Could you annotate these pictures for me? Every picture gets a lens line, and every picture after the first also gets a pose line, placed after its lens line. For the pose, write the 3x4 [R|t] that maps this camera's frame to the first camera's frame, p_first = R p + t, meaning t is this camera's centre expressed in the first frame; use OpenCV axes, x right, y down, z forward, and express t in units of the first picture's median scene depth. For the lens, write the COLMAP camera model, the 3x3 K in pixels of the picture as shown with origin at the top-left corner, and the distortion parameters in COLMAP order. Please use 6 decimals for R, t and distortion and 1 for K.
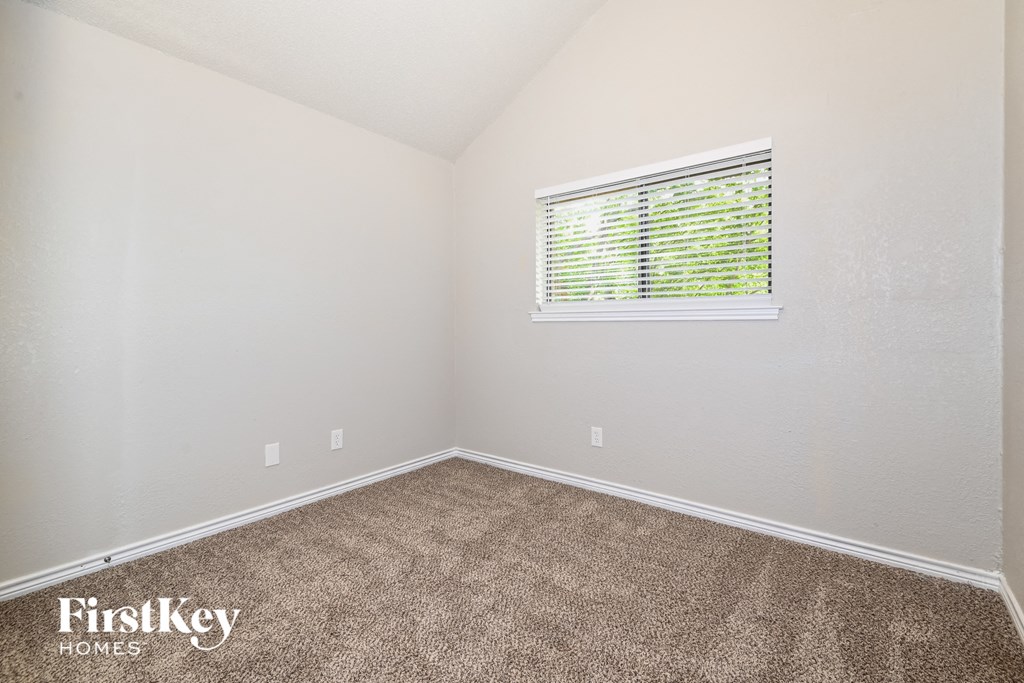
lens RADIAL K [[467.9, 0, 505.6], [0, 467.9, 320.4], [0, 0, 1]] dist [0.001419, -0.000096]
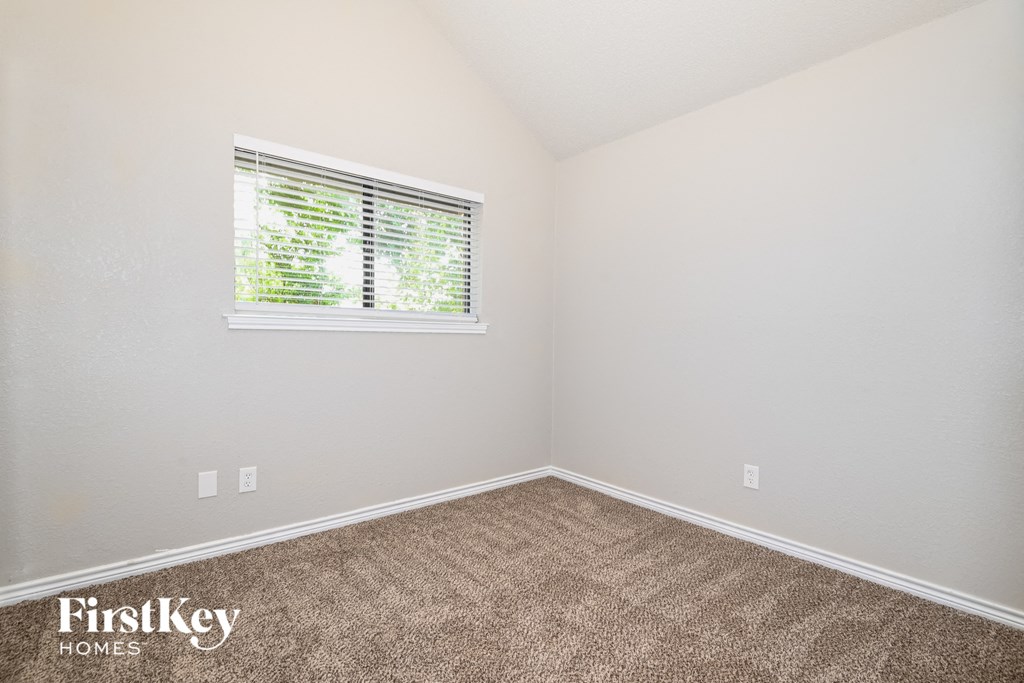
lens RADIAL K [[502.7, 0, 512.0], [0, 502.7, 341.5], [0, 0, 1]] dist [0.000683, -0.000046]
pose [[0.166521, -0.005401, 0.986023, -0.707877], [-0.022154, 0.999712, 0.009218, 0.007770], [-0.985789, -0.023379, 0.166353, 0.579539]]
